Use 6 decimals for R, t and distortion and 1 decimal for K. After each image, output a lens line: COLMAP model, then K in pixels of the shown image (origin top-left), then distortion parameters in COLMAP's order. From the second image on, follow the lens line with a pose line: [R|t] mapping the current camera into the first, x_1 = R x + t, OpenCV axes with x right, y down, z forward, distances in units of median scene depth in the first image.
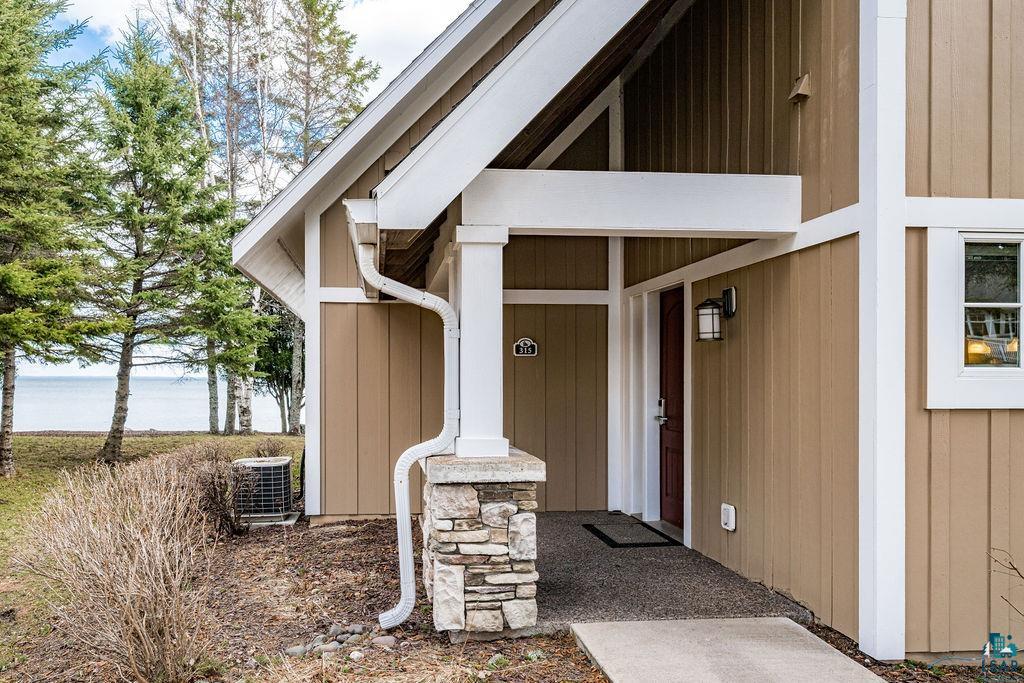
lens RADIAL K [[733.5, 0, 513.2], [0, 733.5, 344.4], [0, 0, 1]] dist [0.001039, 0.001239]
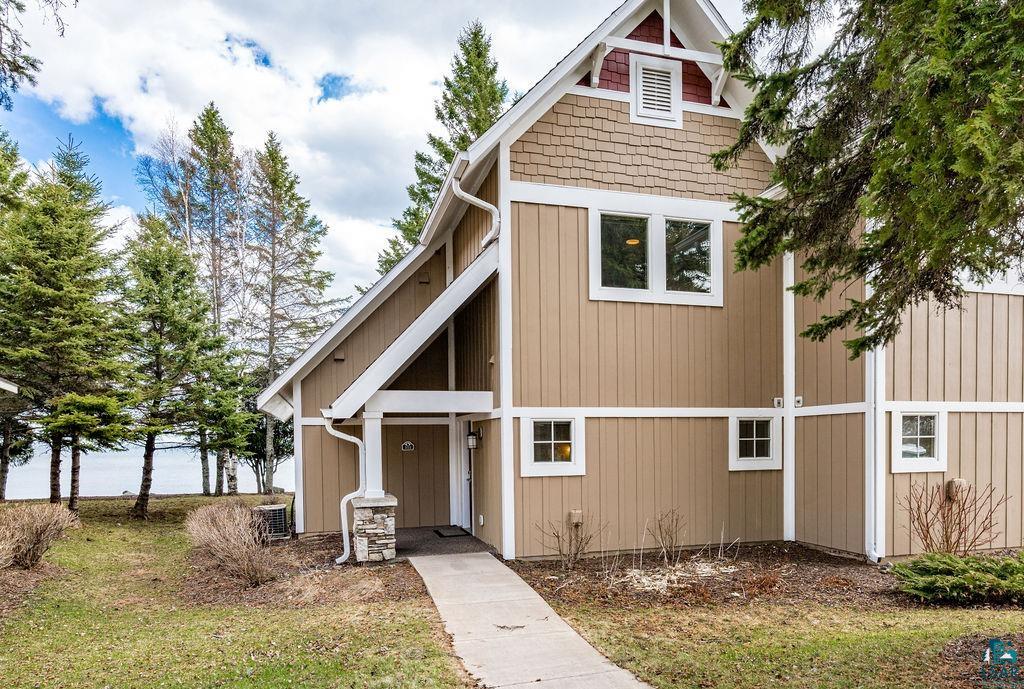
lens RADIAL K [[495.5, 0, 495.5], [0, 495.5, 439.7], [0, 0, 1]] dist [-0.001003, 0.002241]
pose [[0.990436, -0.013151, 0.137343, 0.152025], [0.009986, 0.999669, 0.023702, -0.097656], [-0.137610, -0.022104, 0.990240, -0.859656]]
